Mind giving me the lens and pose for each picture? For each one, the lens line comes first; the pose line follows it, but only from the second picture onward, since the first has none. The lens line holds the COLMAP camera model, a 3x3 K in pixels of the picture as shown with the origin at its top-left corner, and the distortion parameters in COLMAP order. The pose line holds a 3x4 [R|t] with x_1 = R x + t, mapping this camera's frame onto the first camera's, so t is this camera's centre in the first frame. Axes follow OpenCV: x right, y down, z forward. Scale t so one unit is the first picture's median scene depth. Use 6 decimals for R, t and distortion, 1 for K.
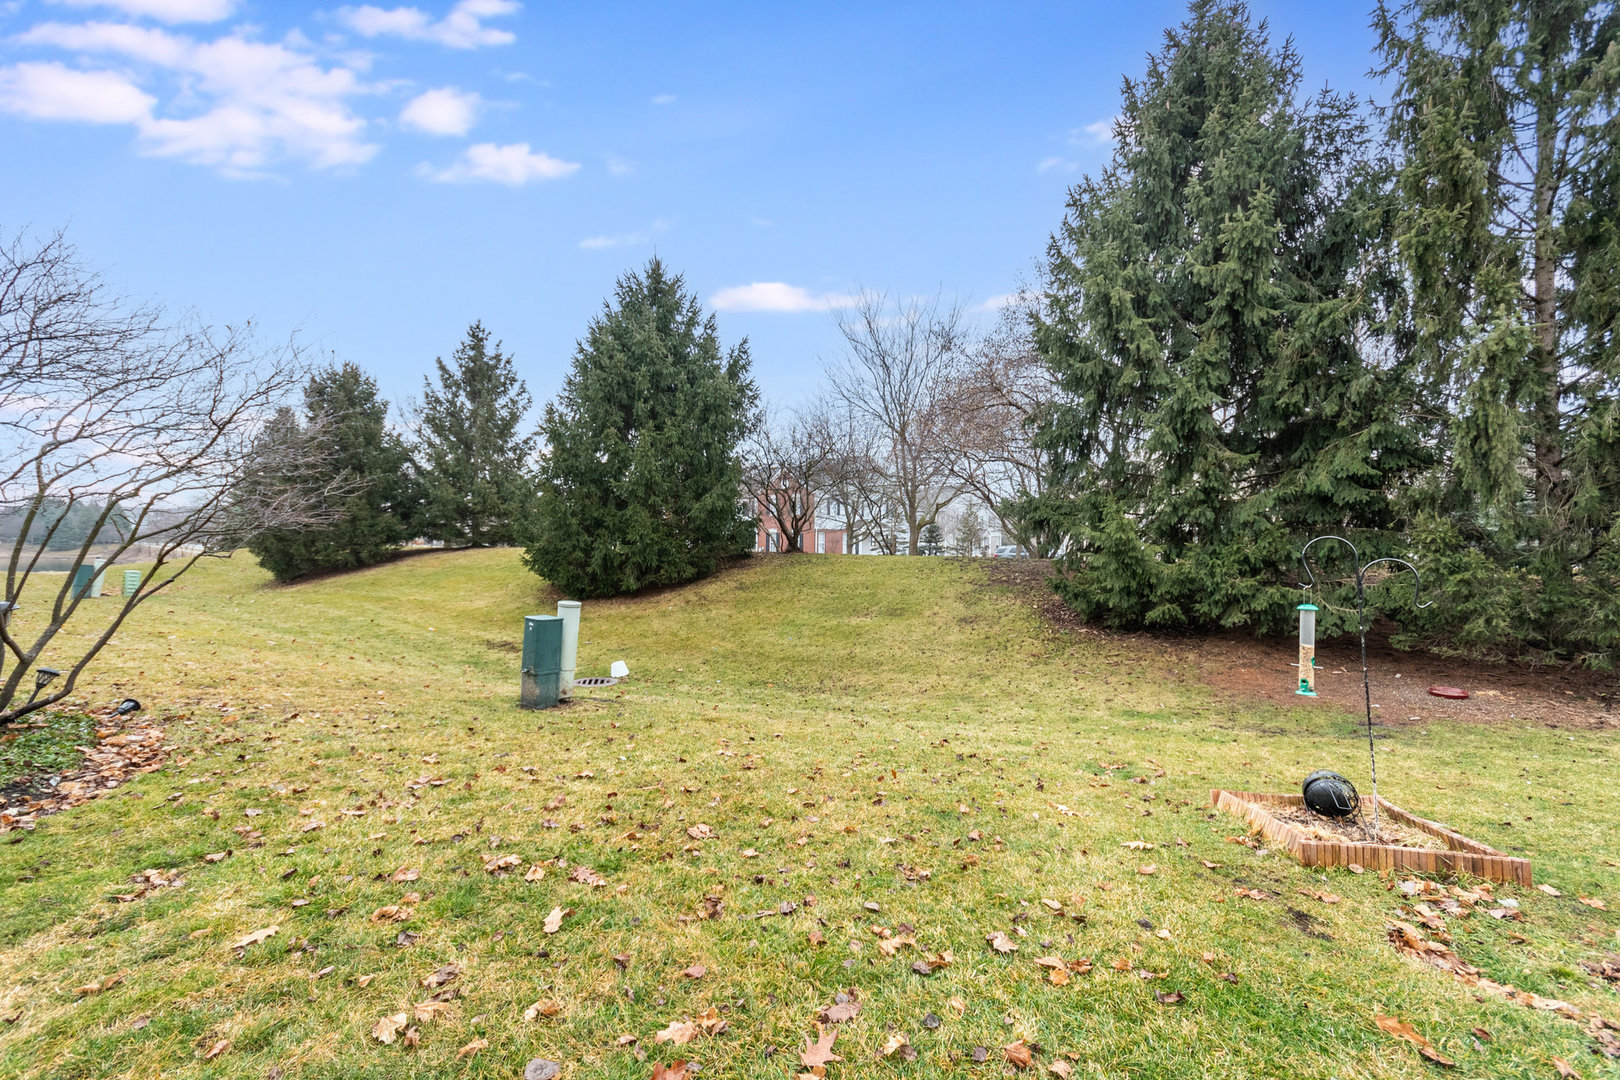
lens RADIAL K [[705.8, 0, 830.1], [0, 705.8, 544.3], [0, 0, 1]] dist [0.001542, 0.000080]
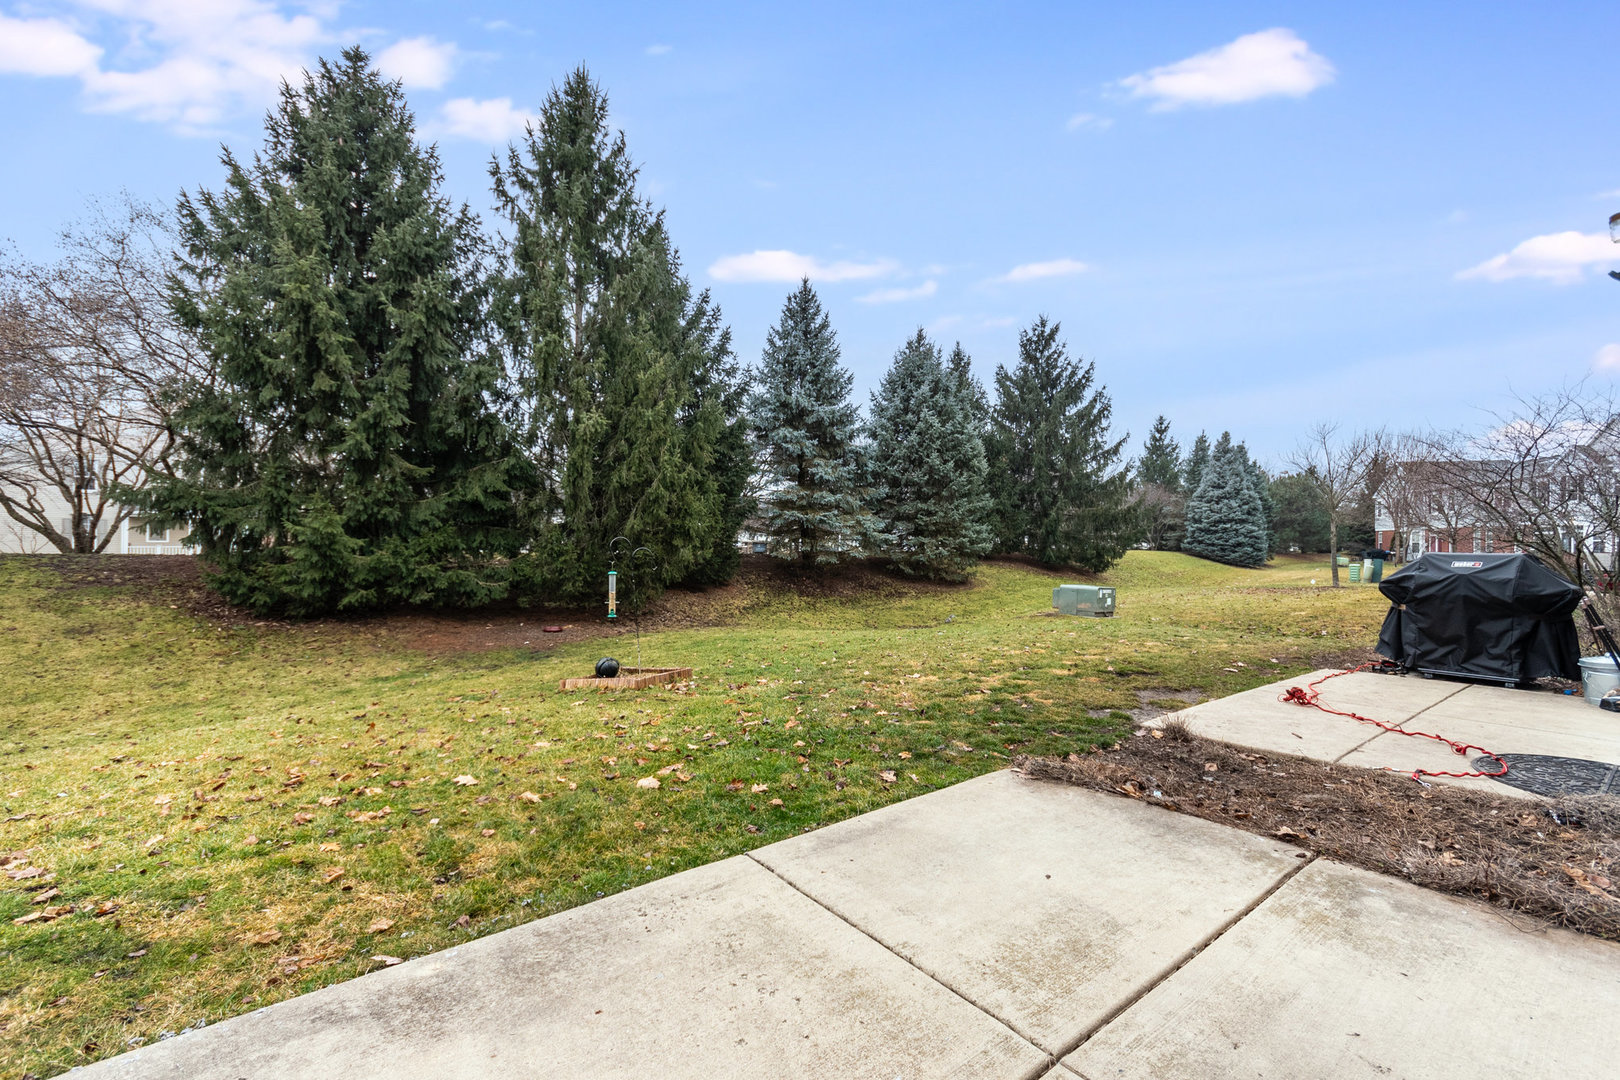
lens RADIAL K [[713.6, 0, 817.2], [0, 713.6, 554.4], [0, 0, 1]] dist [0.003858, 0.000123]
pose [[0.289250, -0.018522, 0.957074, -0.446345], [-0.003288, 0.999788, 0.020343, 0.000668], [-0.957248, -0.009031, 0.289127, -0.051199]]
